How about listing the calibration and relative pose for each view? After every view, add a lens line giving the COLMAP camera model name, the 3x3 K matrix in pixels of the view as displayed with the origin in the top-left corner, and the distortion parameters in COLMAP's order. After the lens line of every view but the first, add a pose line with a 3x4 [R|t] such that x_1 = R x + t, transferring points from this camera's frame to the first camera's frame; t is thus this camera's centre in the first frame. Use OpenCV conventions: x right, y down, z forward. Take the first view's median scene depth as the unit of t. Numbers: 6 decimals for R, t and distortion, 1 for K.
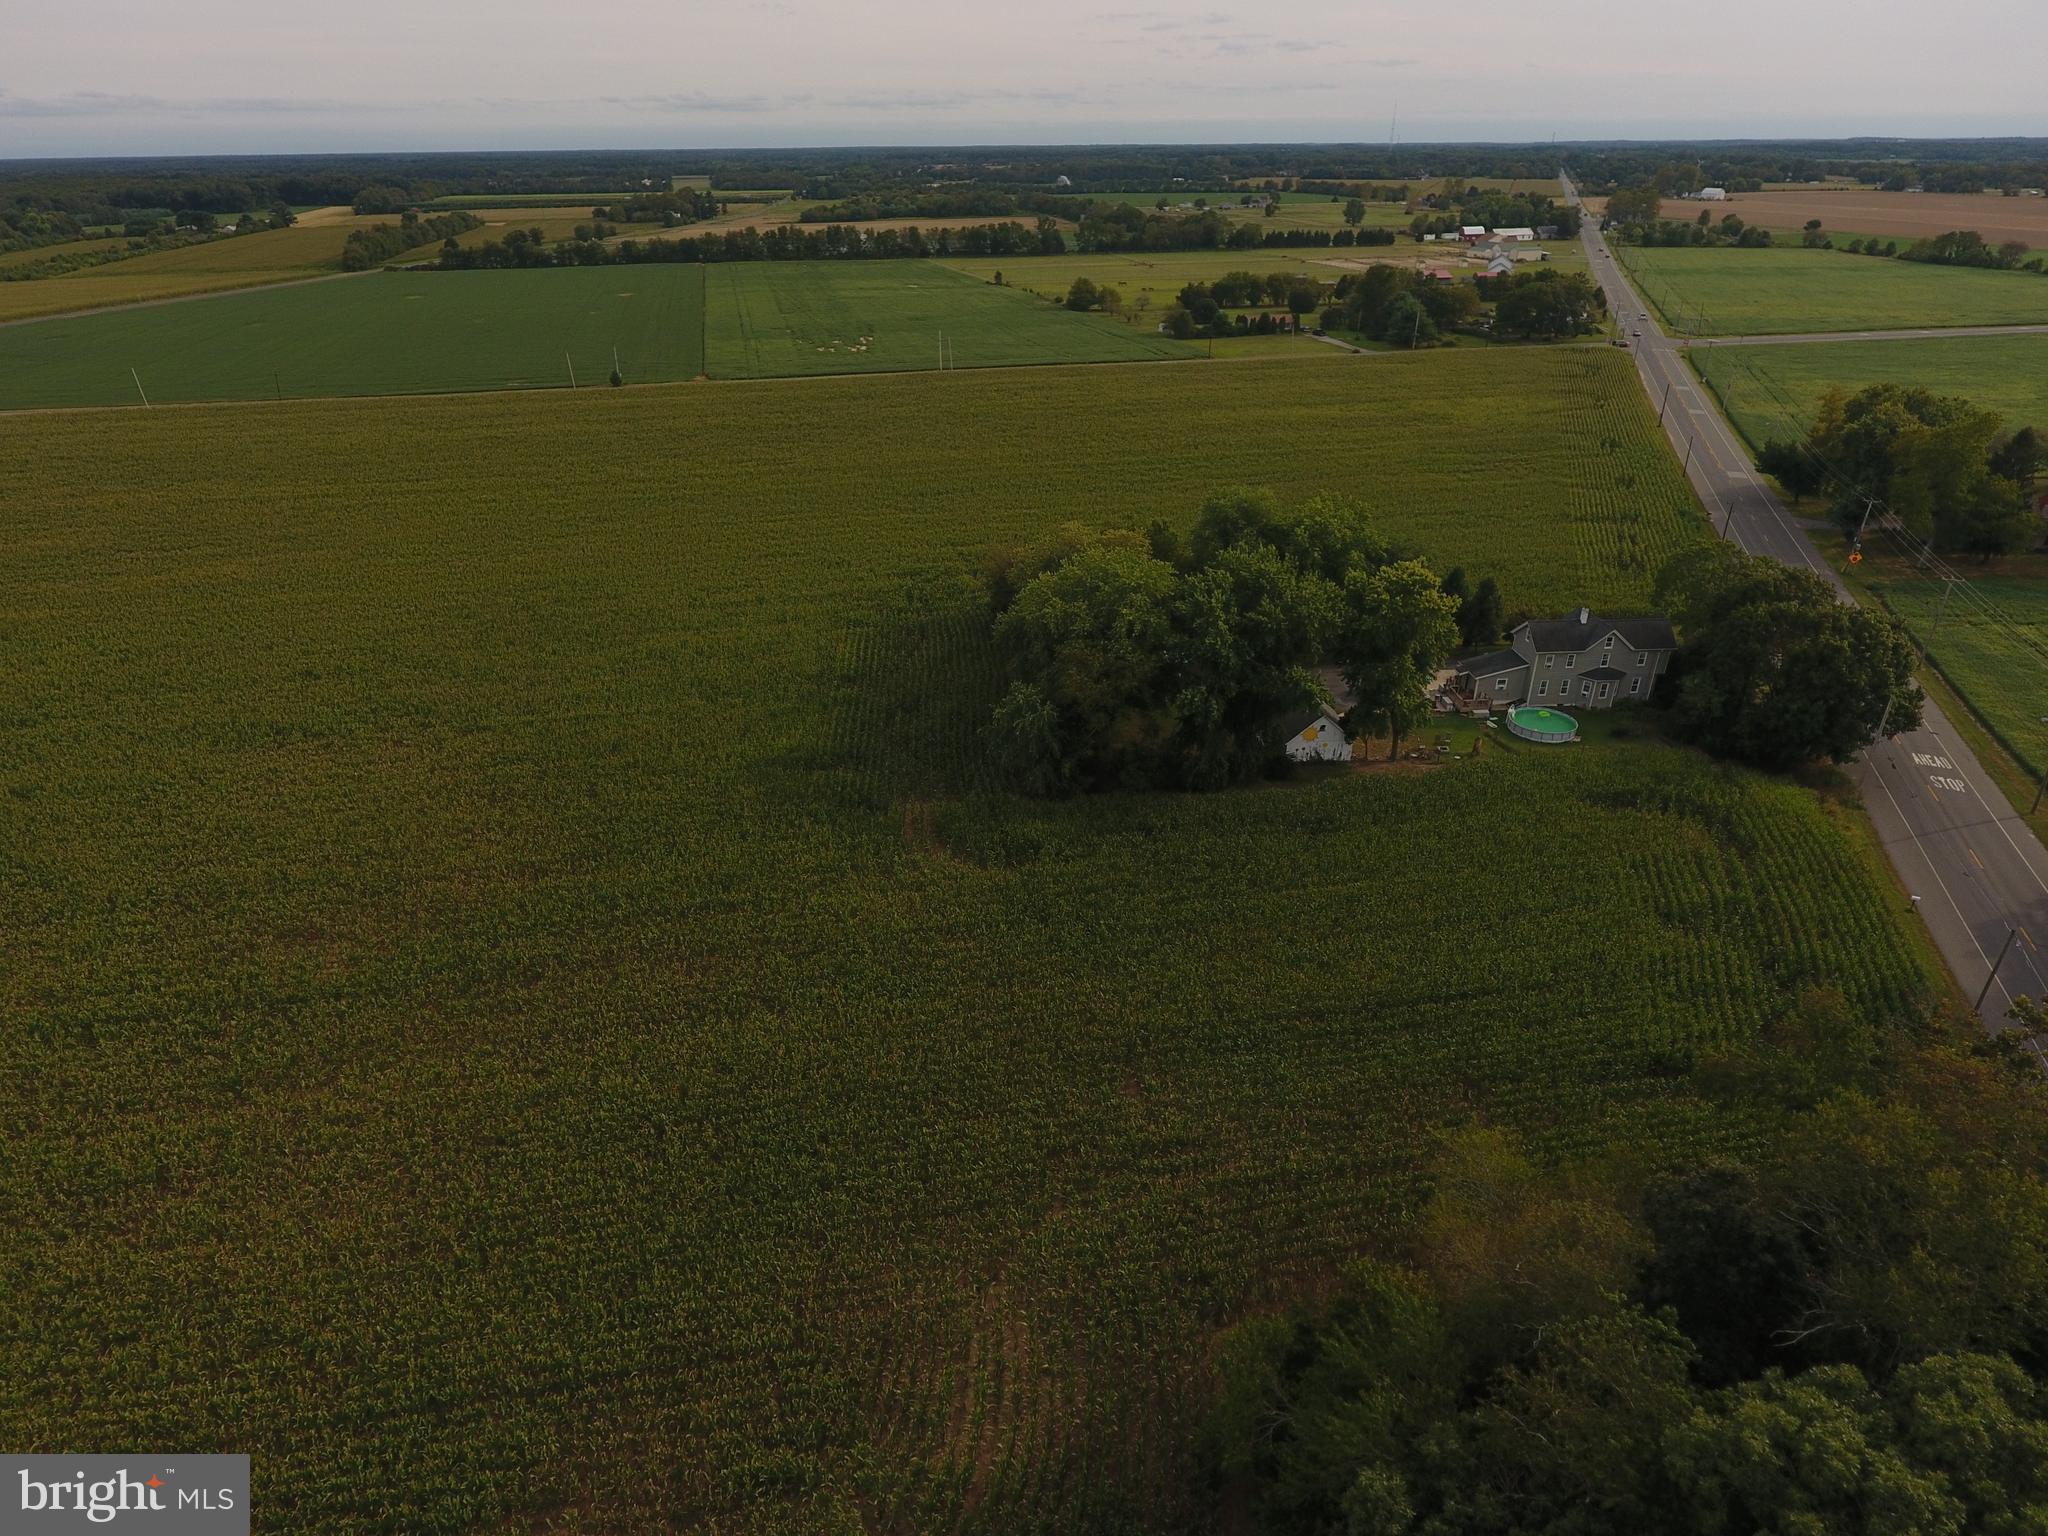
lens RADIAL K [[1200.7, 0, 988.9], [0, 1200.7, 772.9], [0, 0, 1]] dist [-0.000159, -0.002117]
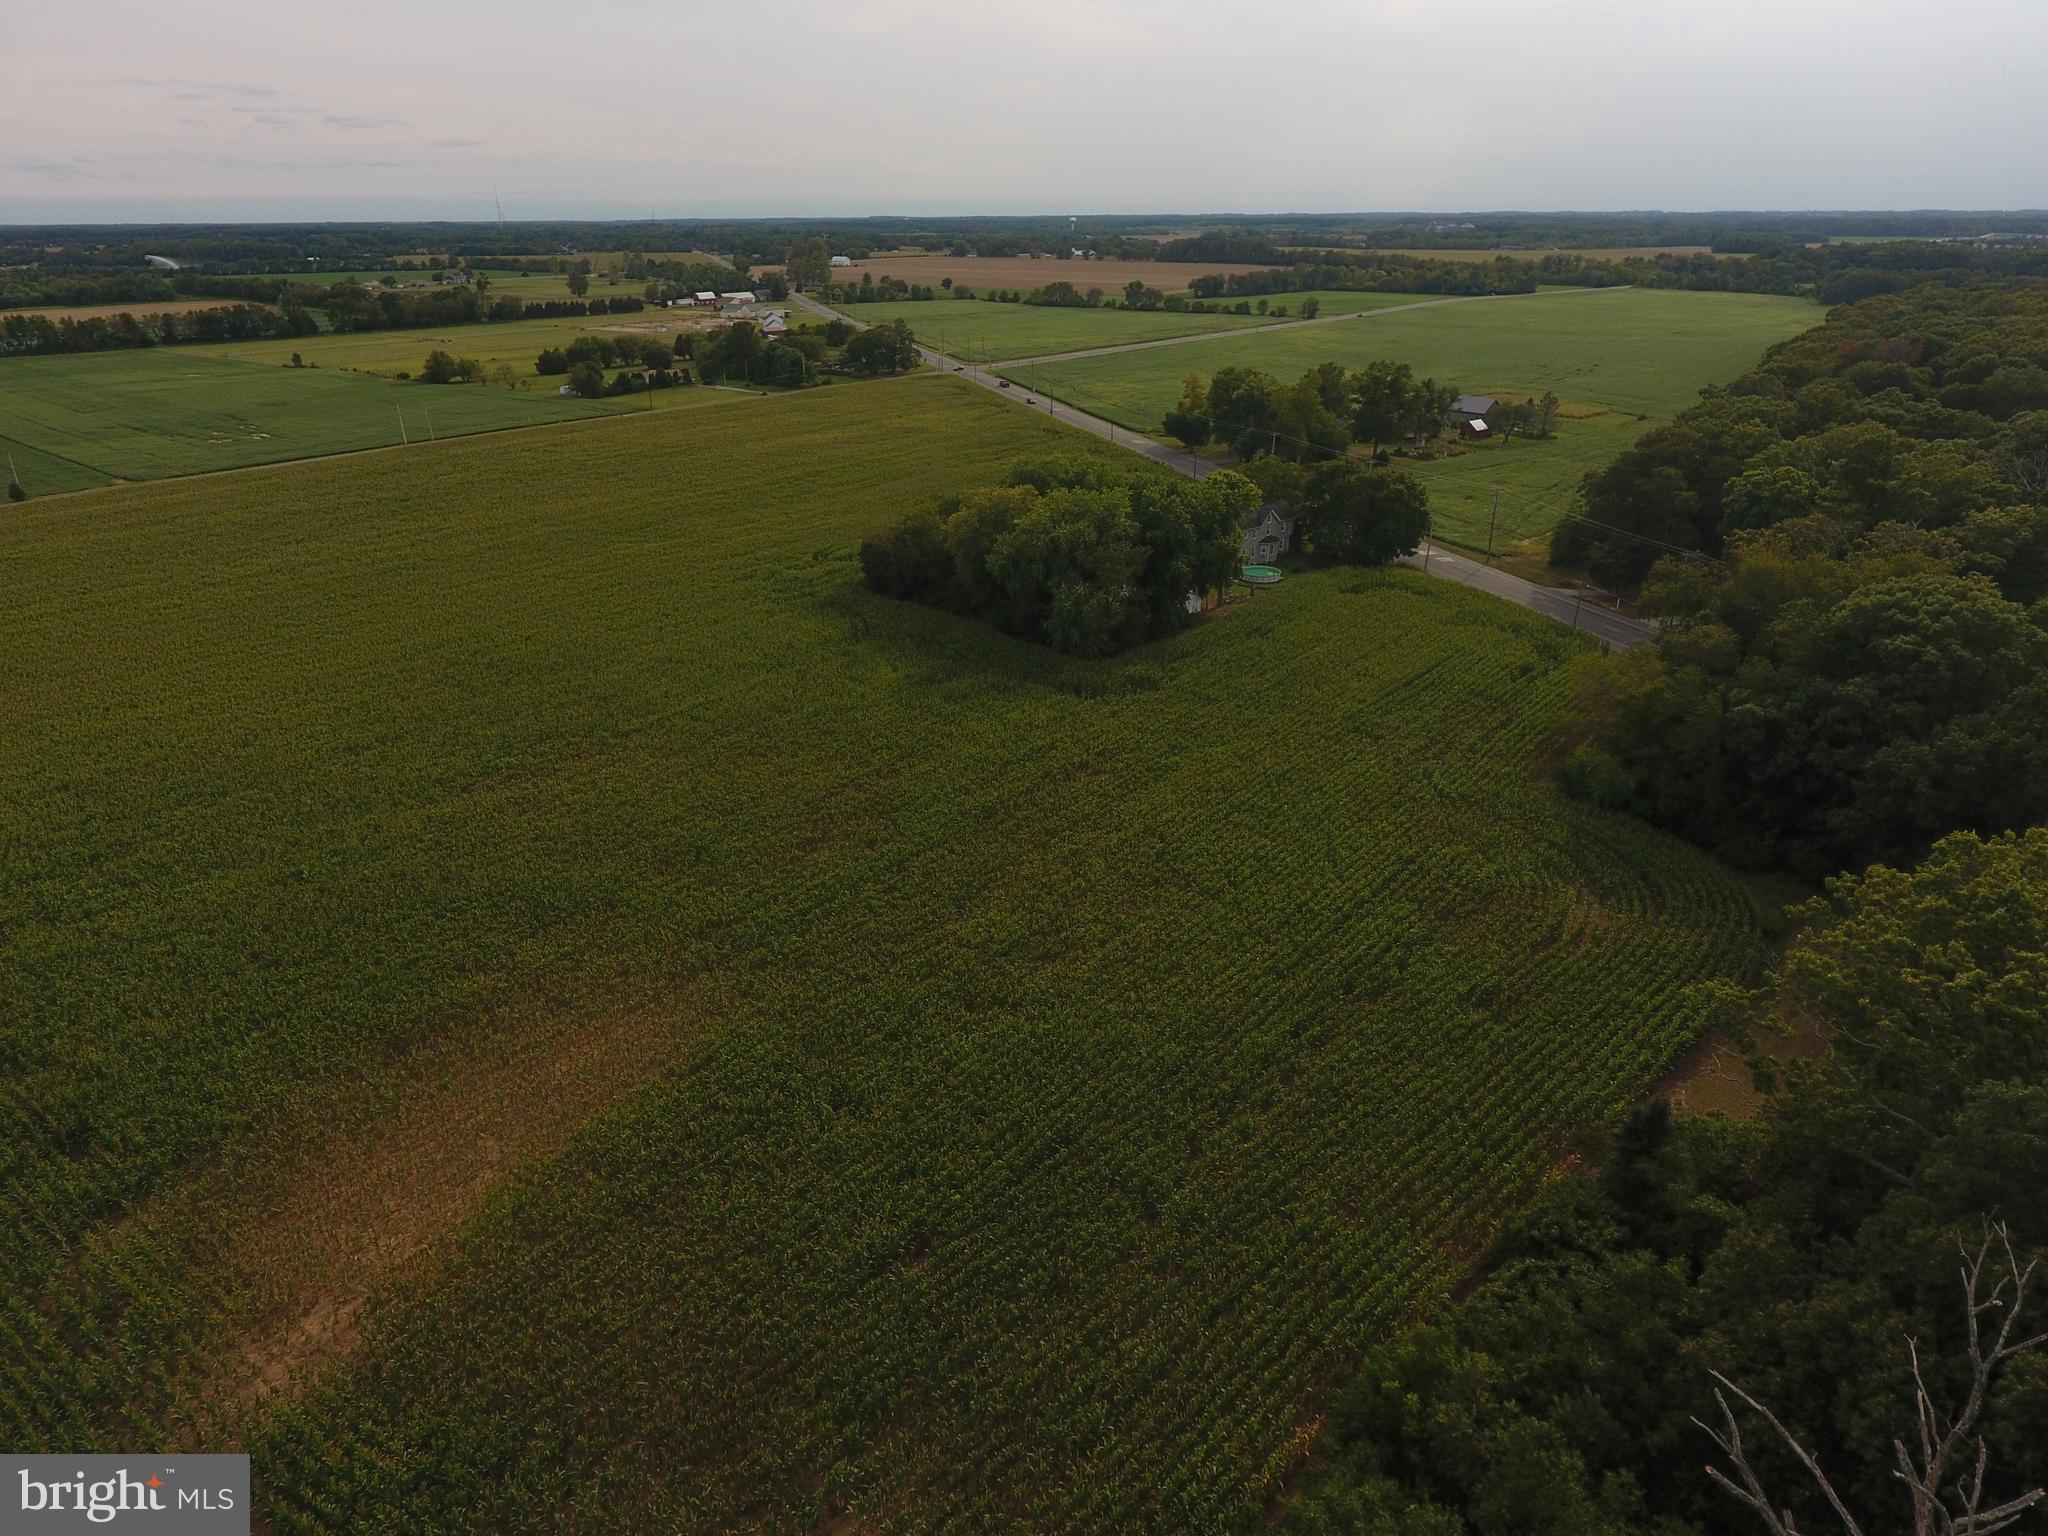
lens RADIAL K [[1212.1, 0, 990.0], [0, 1212.1, 772.5], [0, 0, 1]] dist [-0.005029, 0.000830]
pose [[0.788414, -0.254167, 0.560180, -0.141166], [0.285084, 0.957920, 0.033395, 0.010049], [-0.545096, 0.133370, 0.827697, -0.015254]]
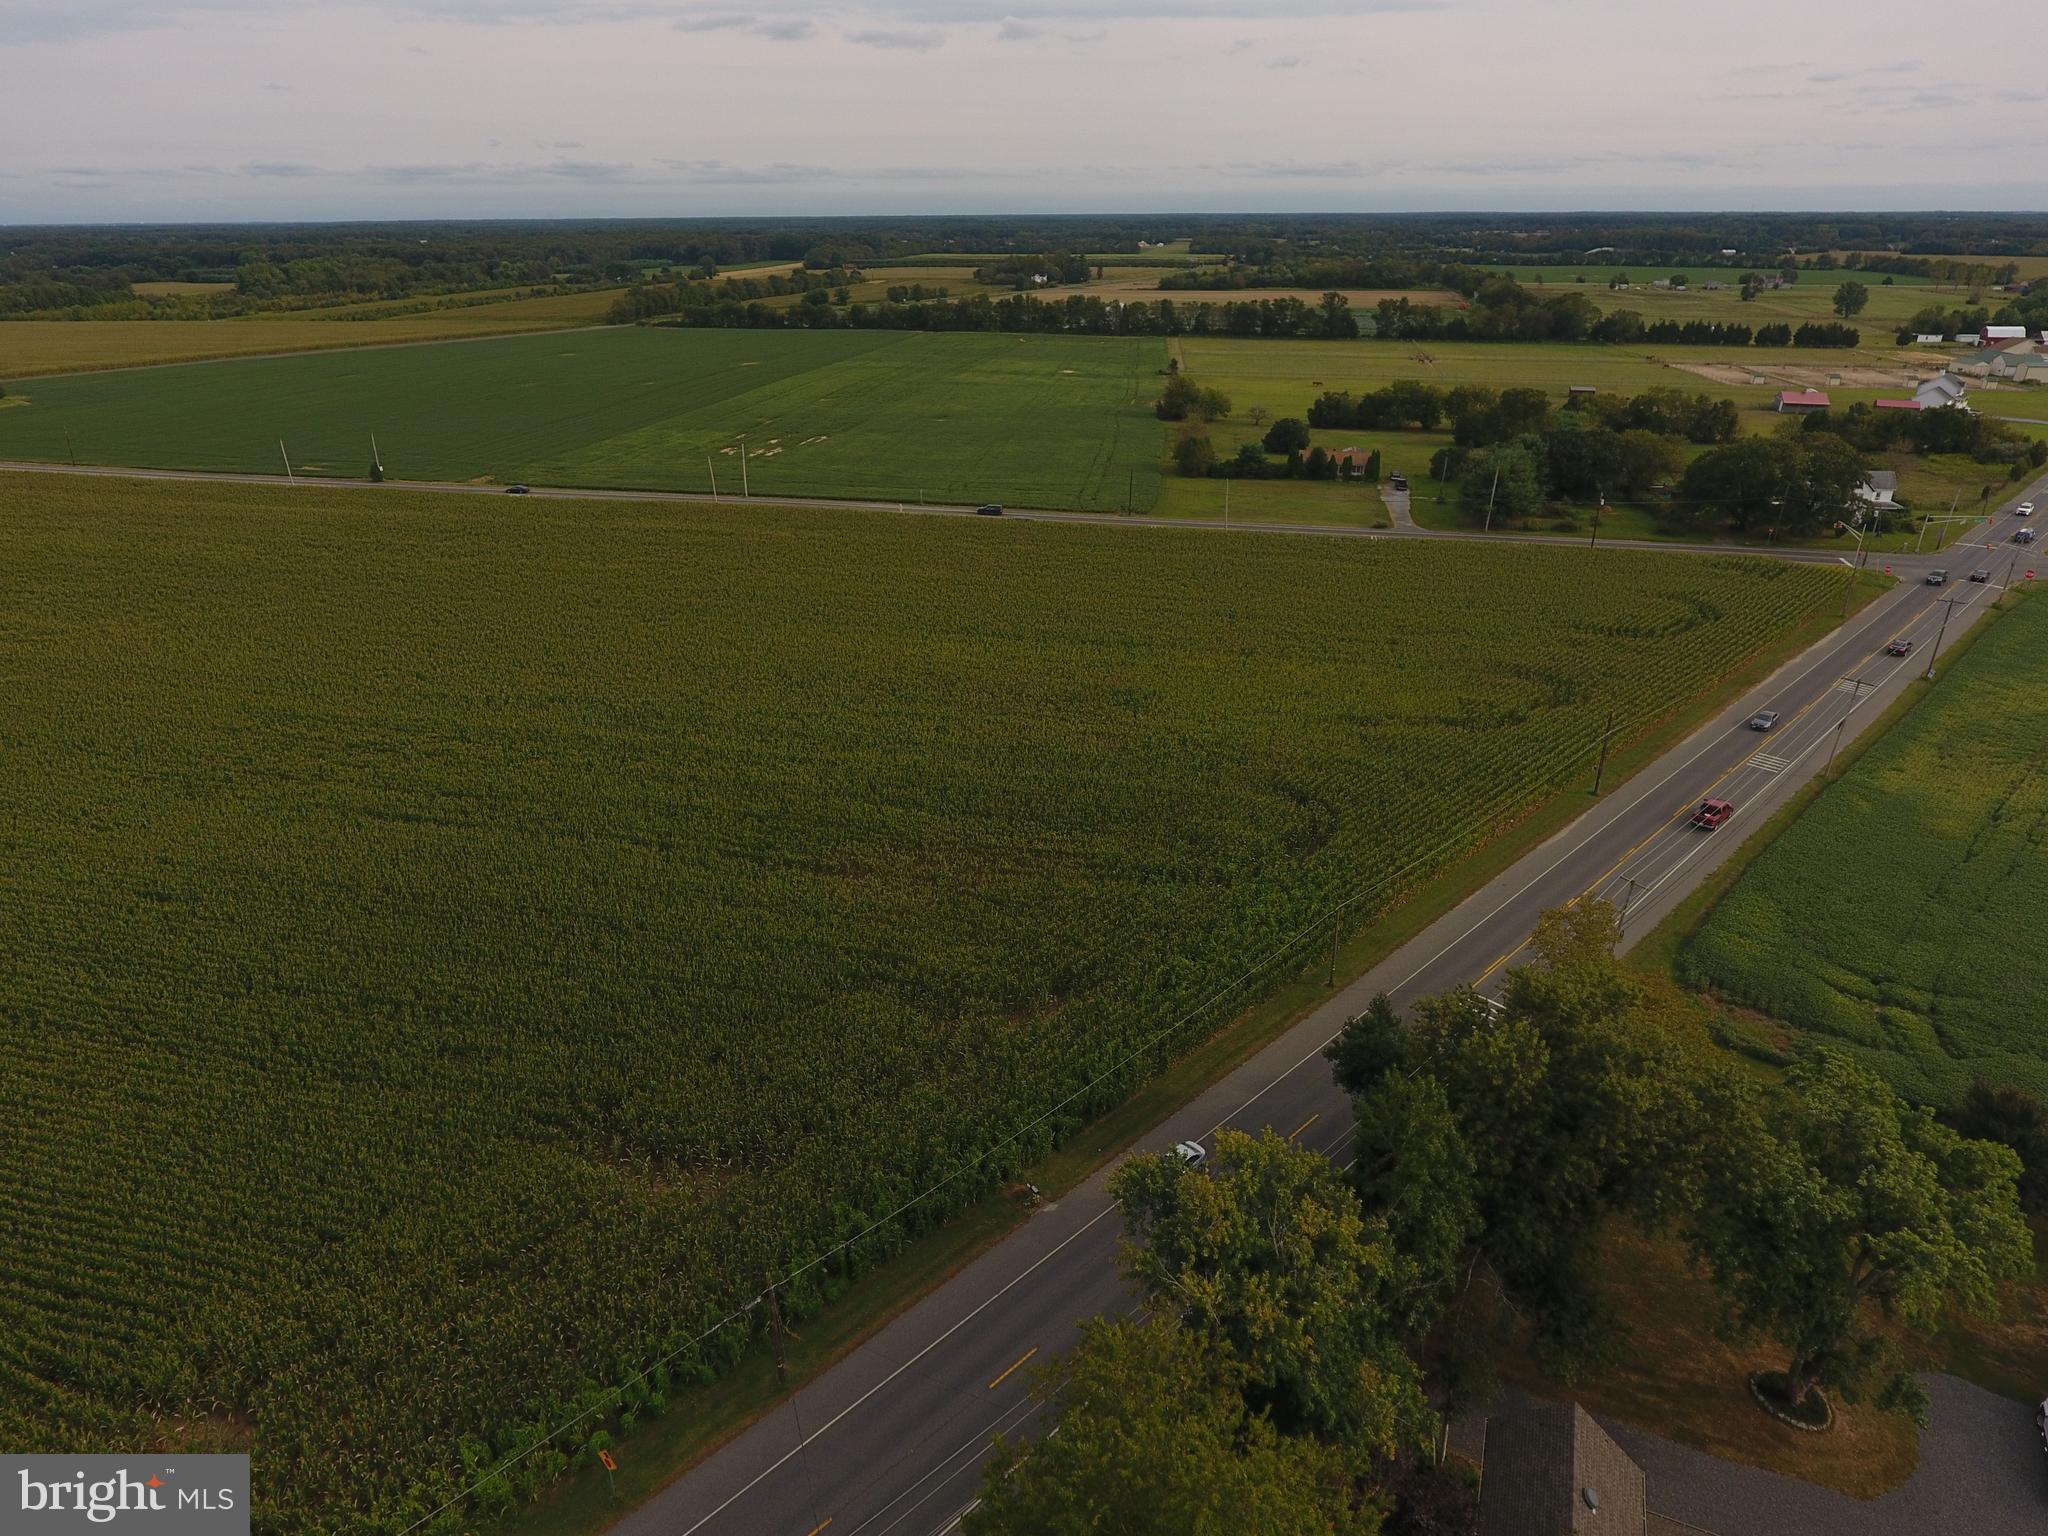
lens RADIAL K [[1200.7, 0, 988.9], [0, 1200.7, 772.9], [0, 0, 1]] dist [-0.000159, -0.002117]
pose [[0.905619, 0.183512, -0.382331, 0.204358], [-0.199833, 0.979825, -0.003041, -0.098161], [0.374060, 0.079157, 0.924020, 0.192901]]
